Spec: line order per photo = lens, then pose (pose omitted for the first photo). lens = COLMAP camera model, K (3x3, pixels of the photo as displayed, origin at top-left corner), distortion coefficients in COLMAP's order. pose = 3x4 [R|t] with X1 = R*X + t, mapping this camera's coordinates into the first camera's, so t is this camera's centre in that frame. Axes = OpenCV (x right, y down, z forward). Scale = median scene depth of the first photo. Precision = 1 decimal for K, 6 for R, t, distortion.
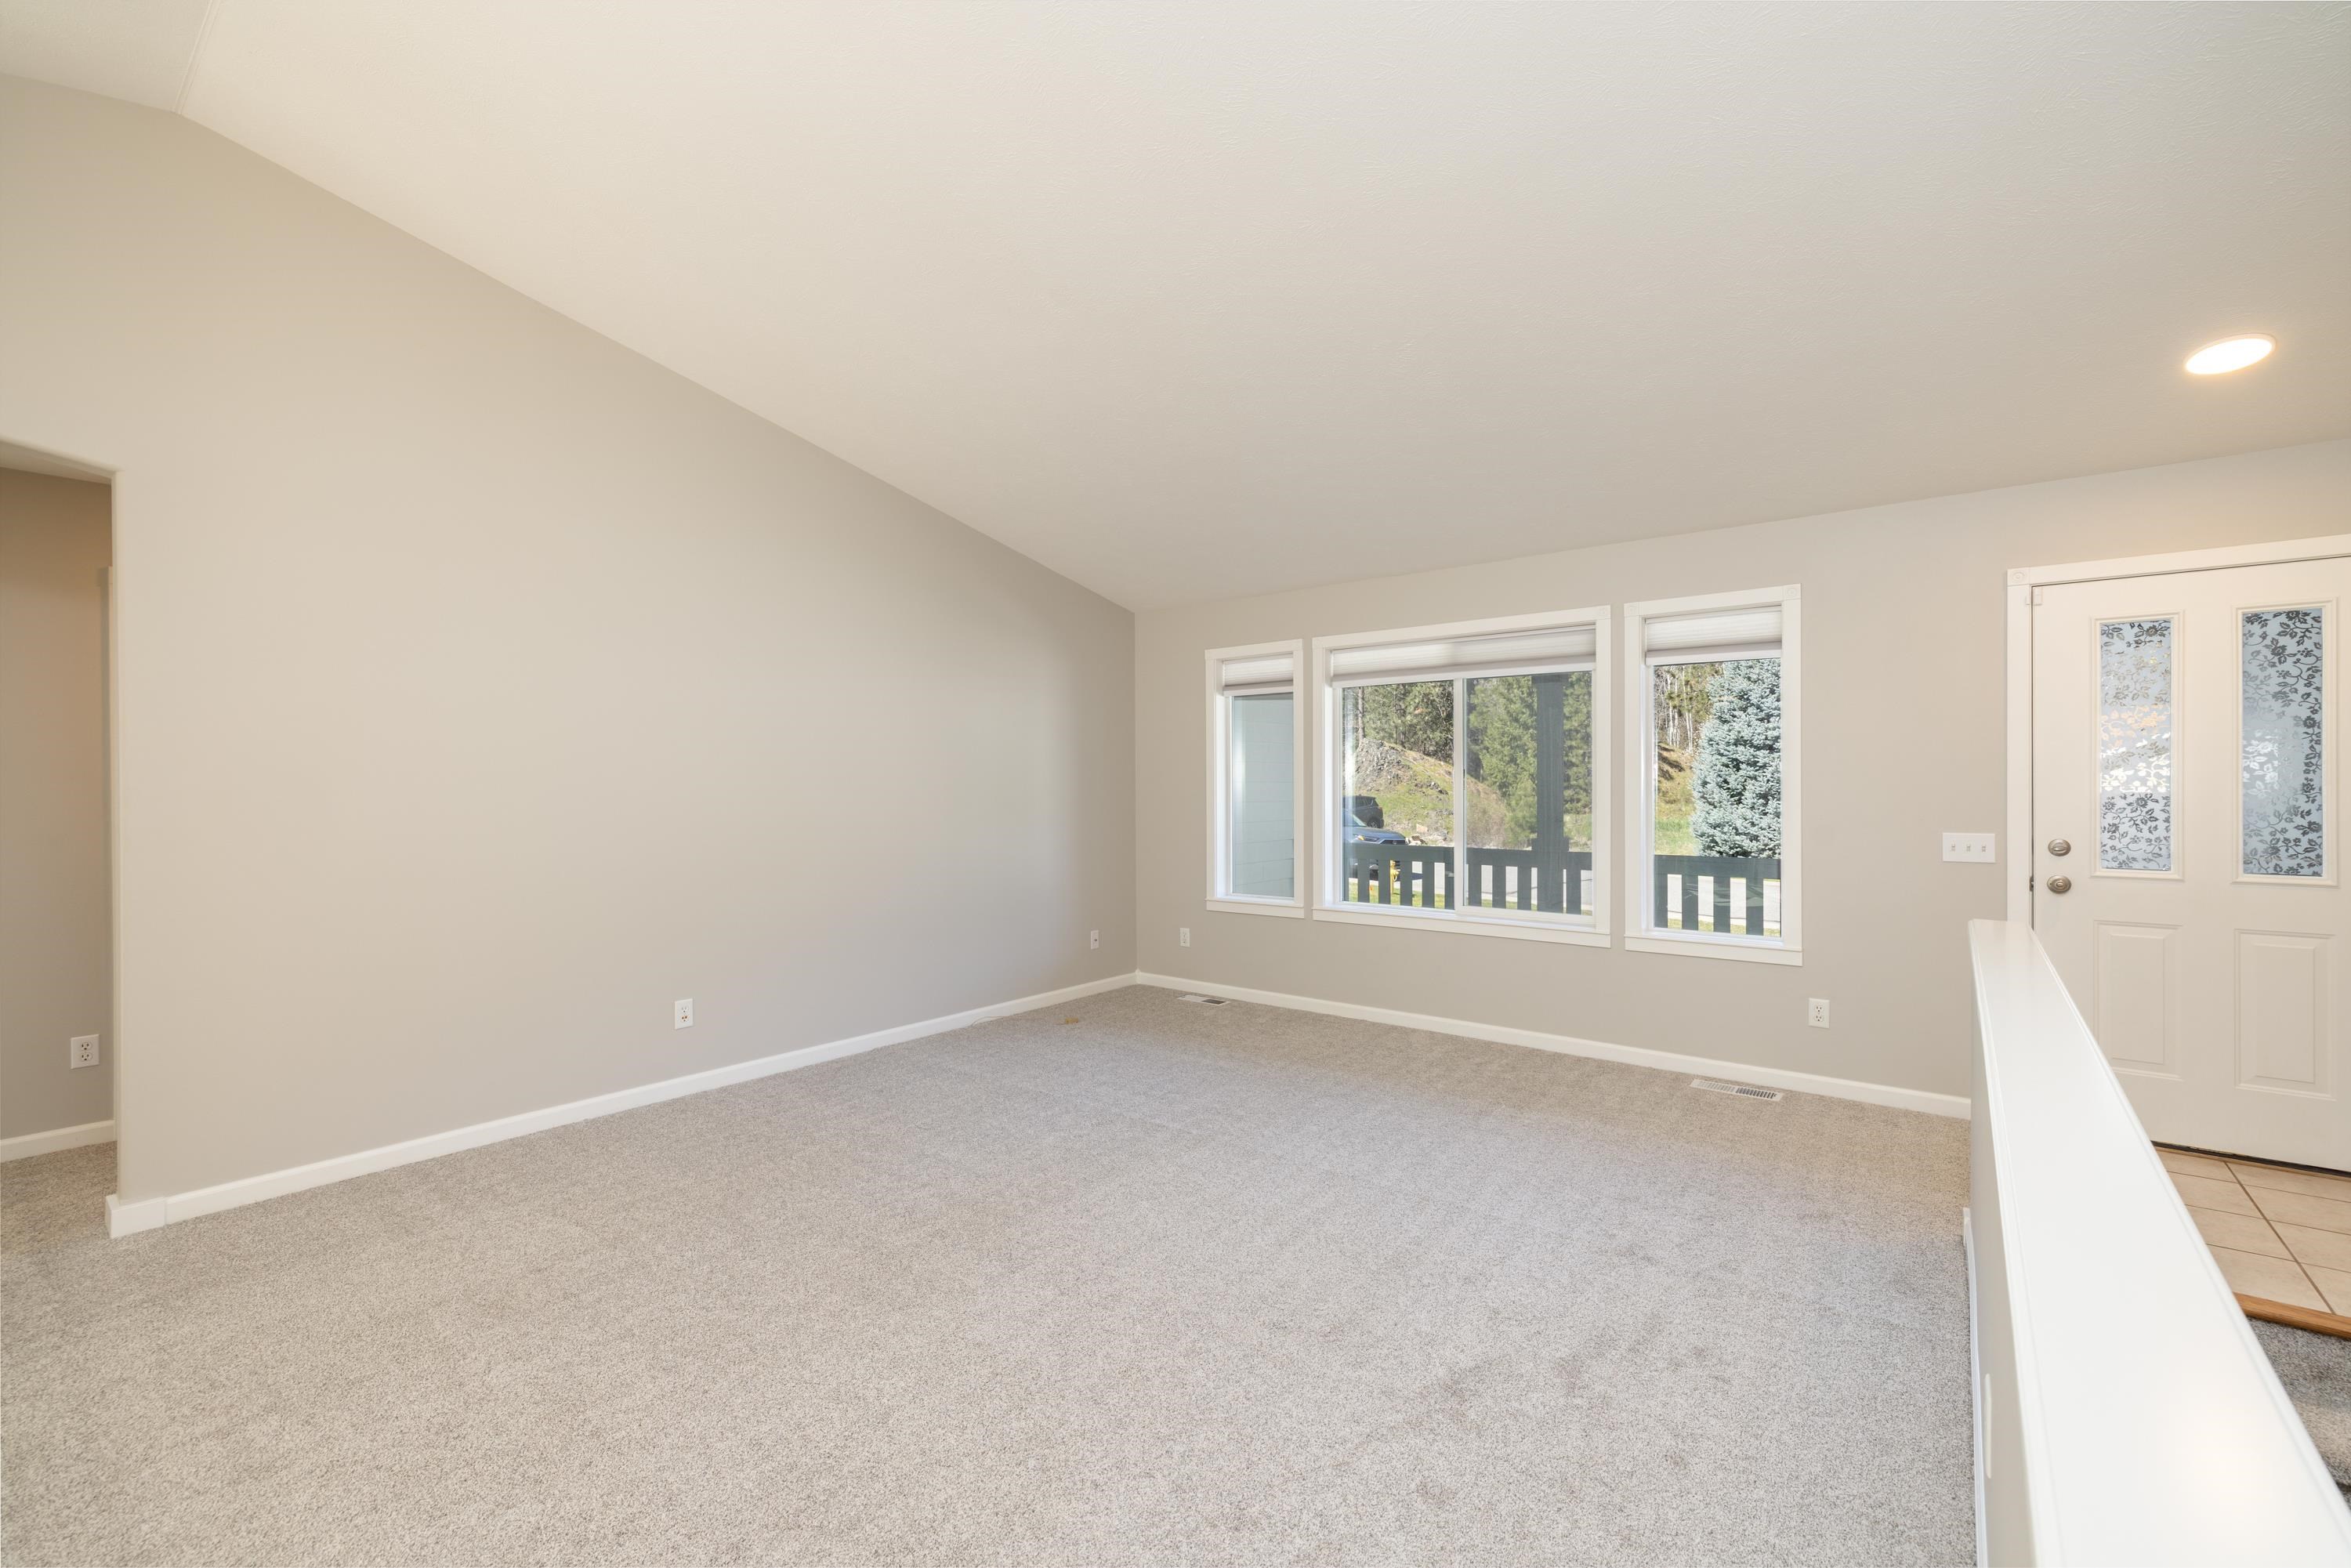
lens RADIAL K [[993.6, 0, 1186.6], [0, 993.6, 784.1], [0, 0, 1]] dist [0.003138, -0.000624]
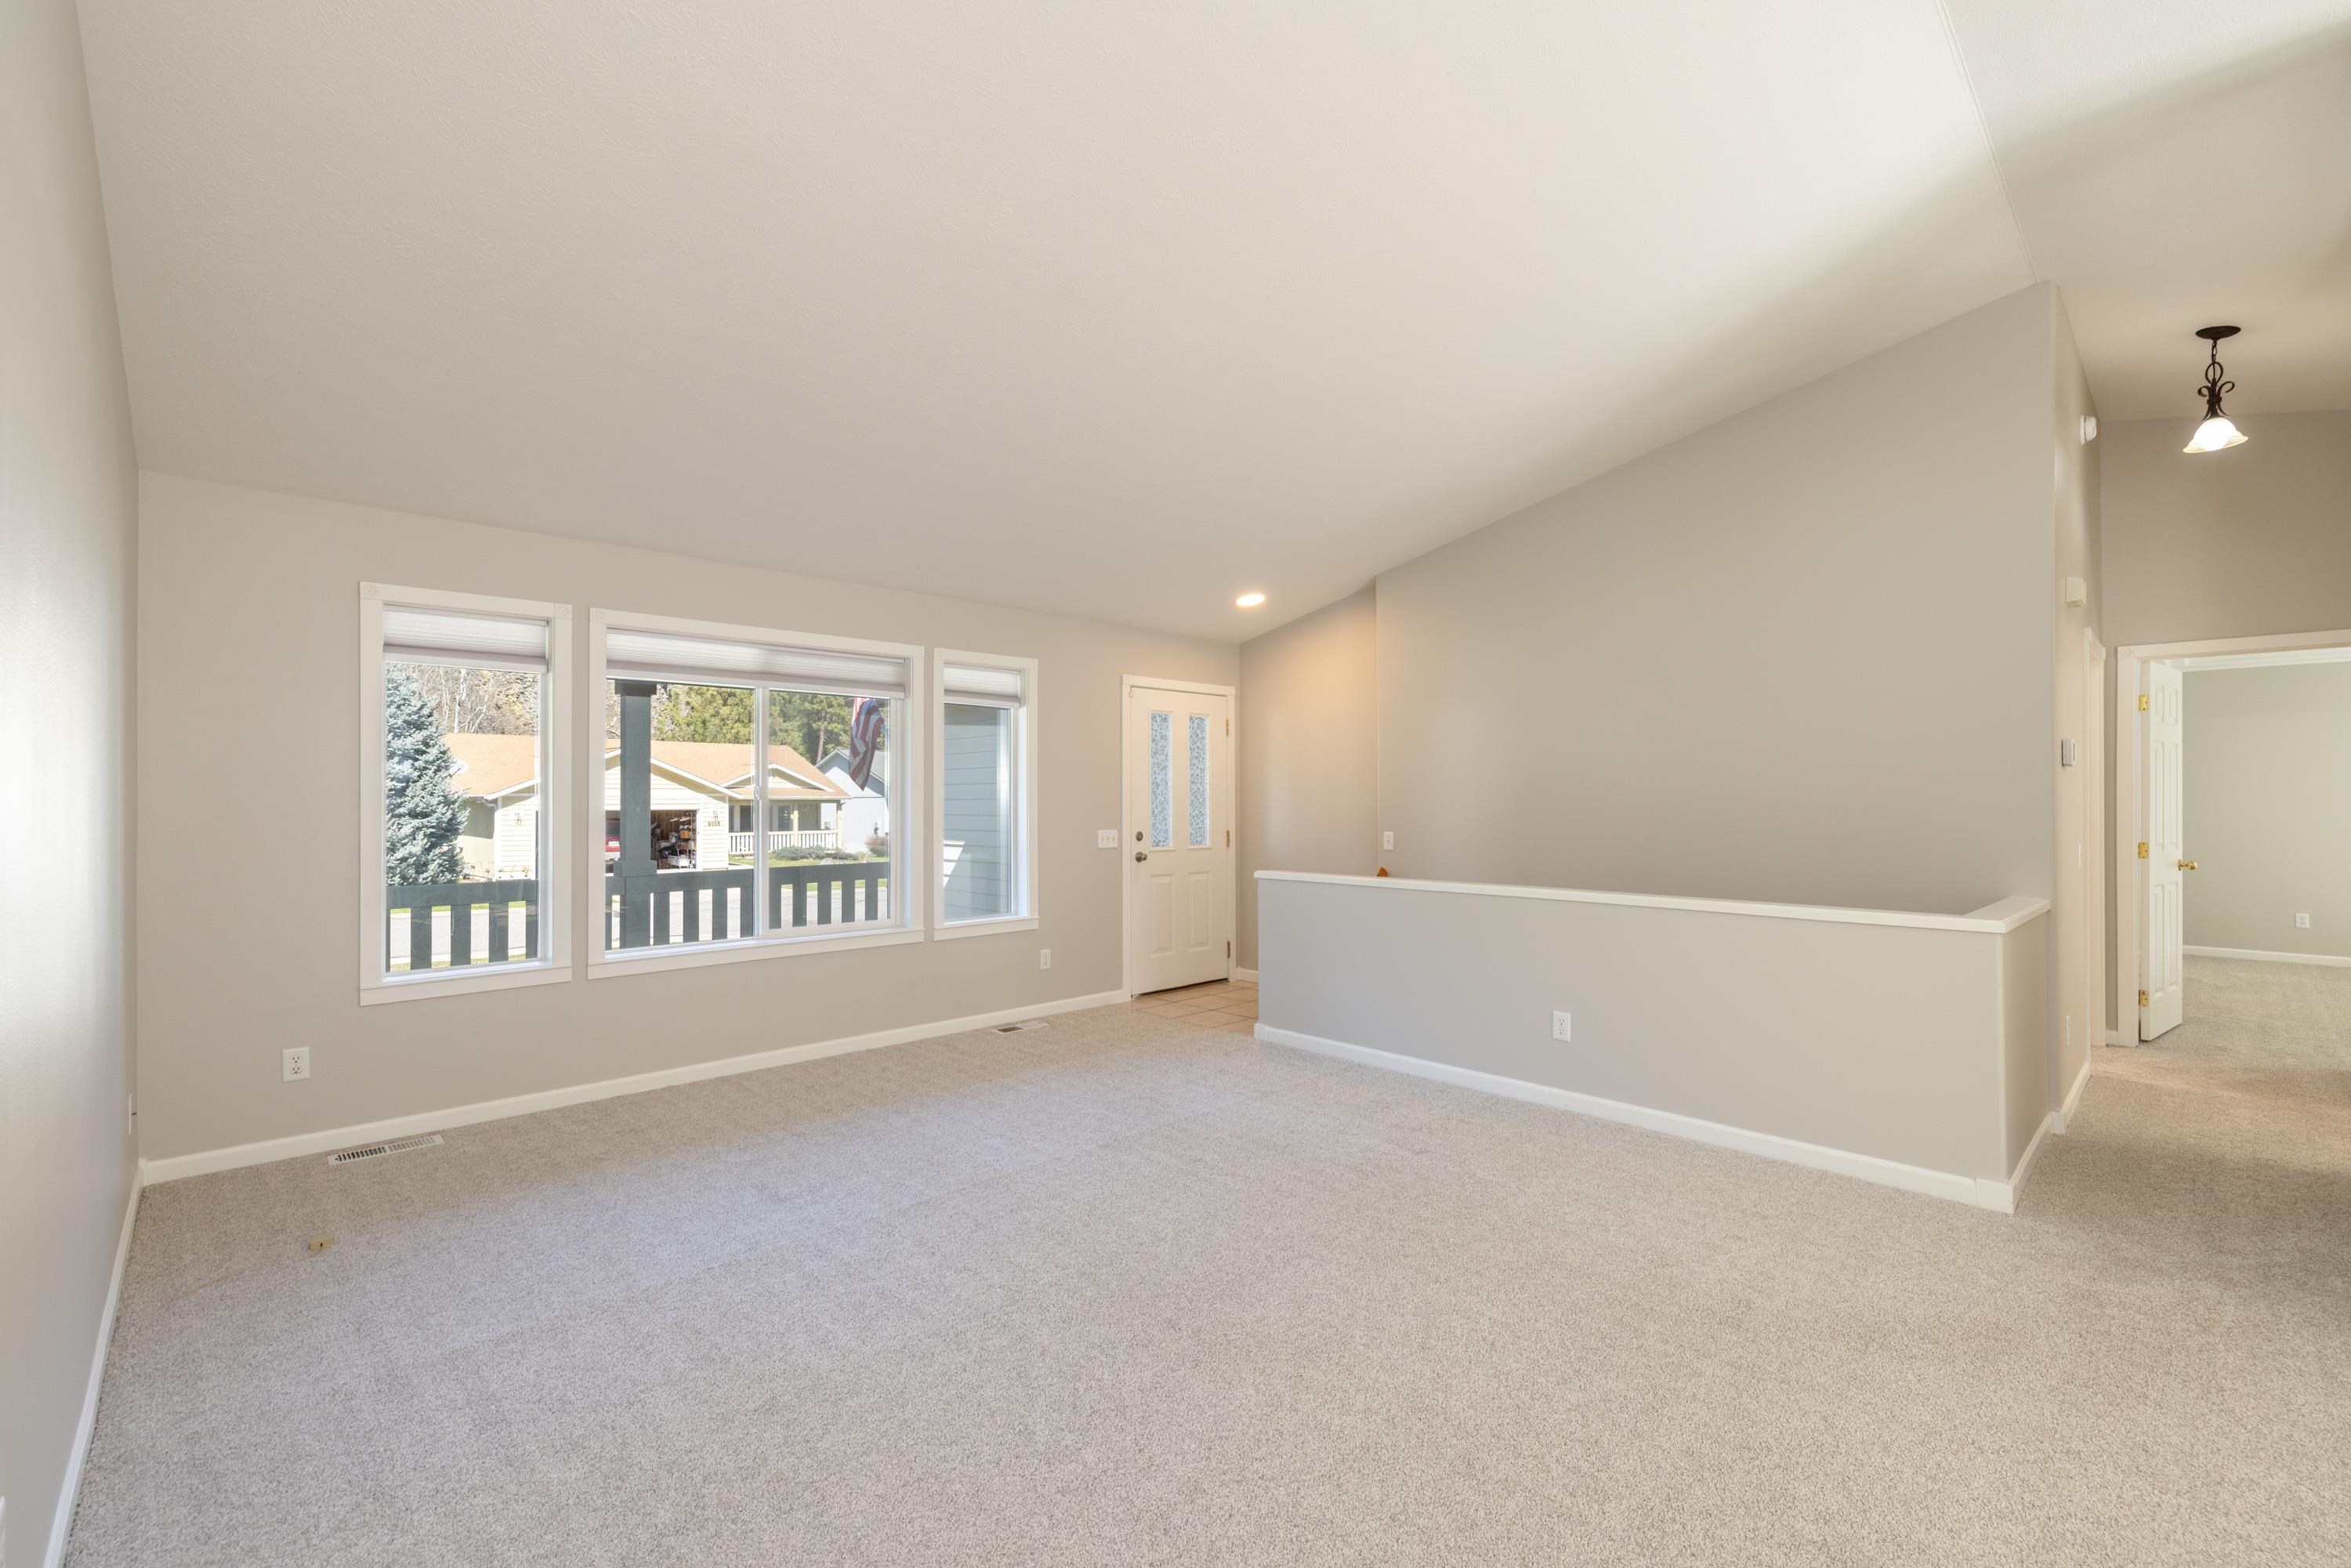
lens RADIAL K [[993.6, 0, 1193.7], [0, 993.6, 794.5], [0, 0, 1]] dist [0.003138, -0.000624]
pose [[0.128733, 0.007202, 0.991653, -0.669952], [0.001213, 0.999972, -0.007420, 0.001998], [-0.991678, 0.002158, 0.128721, 0.526981]]
